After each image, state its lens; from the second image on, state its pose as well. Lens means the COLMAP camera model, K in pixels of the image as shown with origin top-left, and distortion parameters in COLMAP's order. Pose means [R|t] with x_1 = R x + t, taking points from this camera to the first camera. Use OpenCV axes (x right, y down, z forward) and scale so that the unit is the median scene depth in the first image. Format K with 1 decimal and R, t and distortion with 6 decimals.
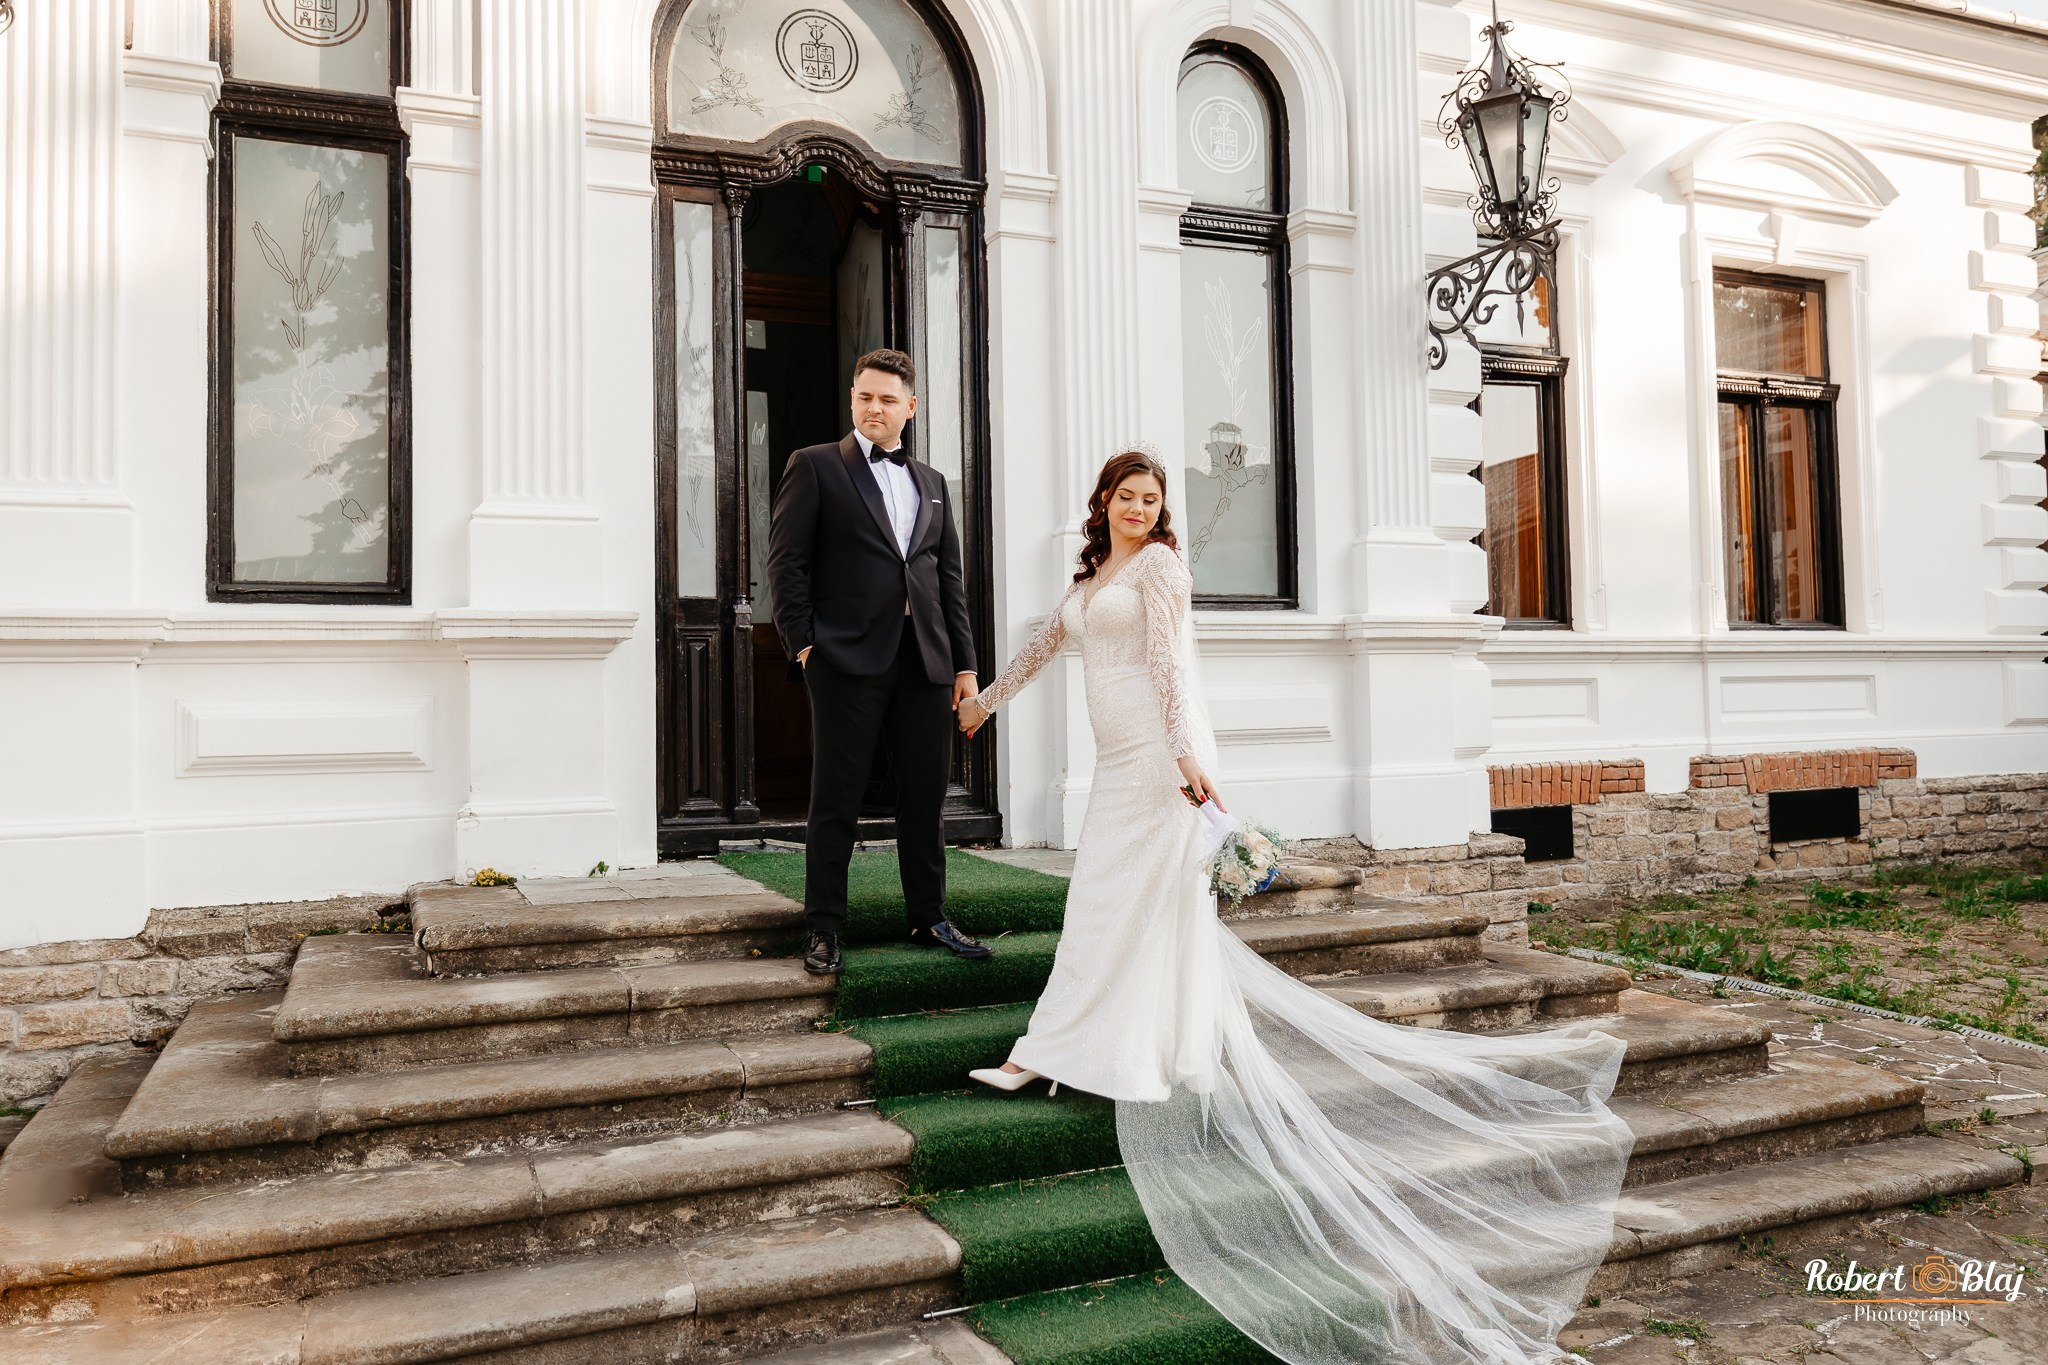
lens RADIAL K [[1405.0, 0, 1024.0], [0, 1405.0, 682.5], [0, 0, 1]] dist [0.001047, 0.004427]
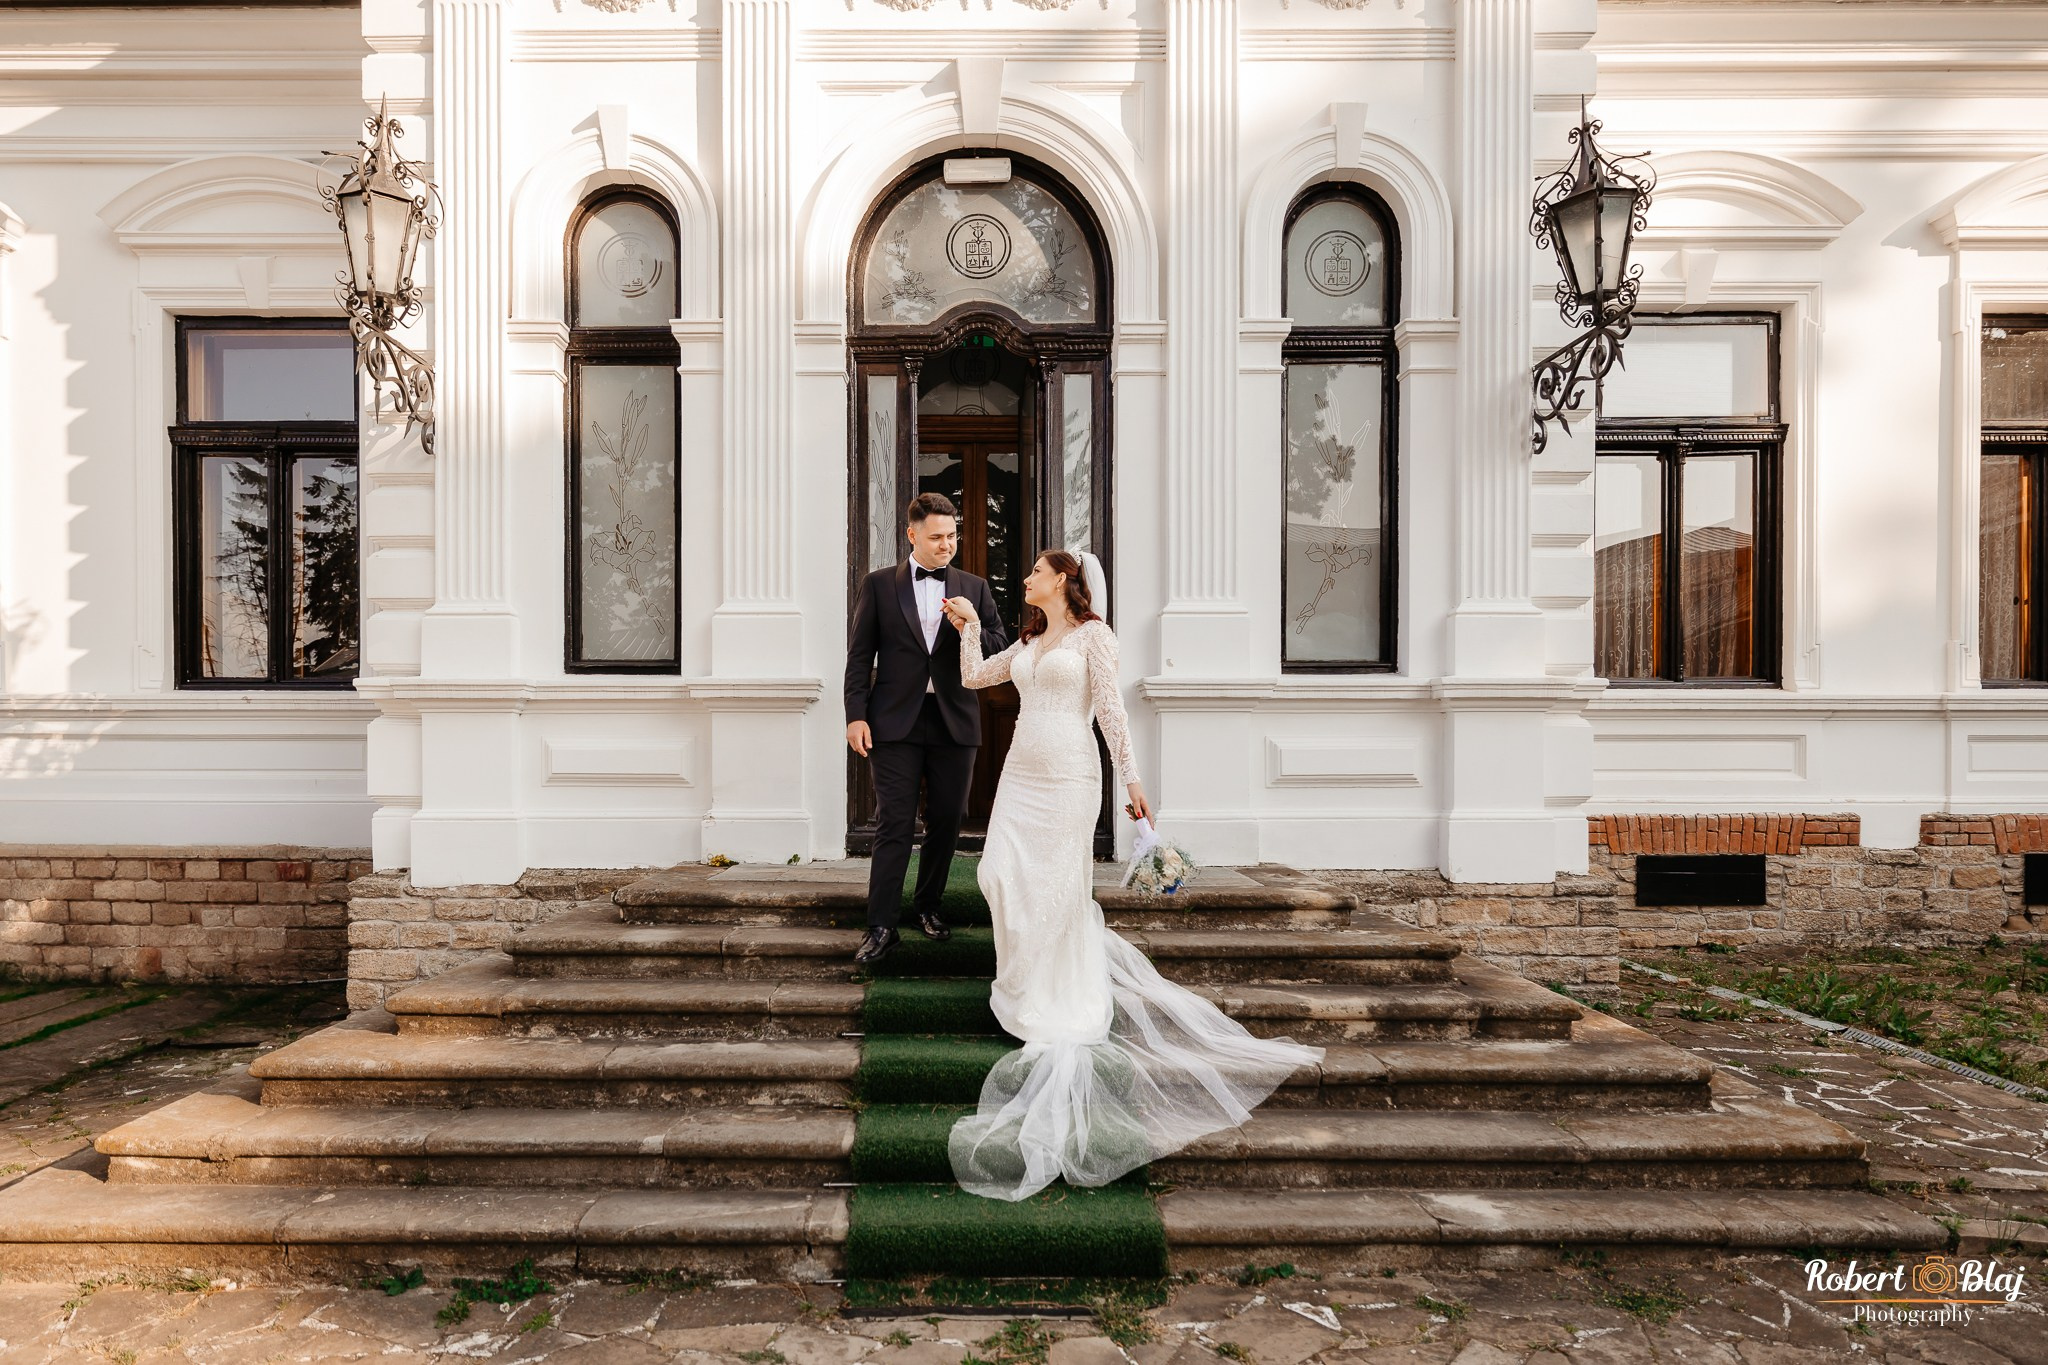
lens RADIAL K [[1119.6, 0, 1024.1], [0, 1119.6, 780.5], [0, 0, 1]] dist [0.004203, 0.000302]
pose [[0.930262, 0.030400, -0.365633, 0.332533], [-0.012480, 0.998606, 0.051278, -0.008940], [0.366682, -0.043139, 0.929346, 0.030651]]
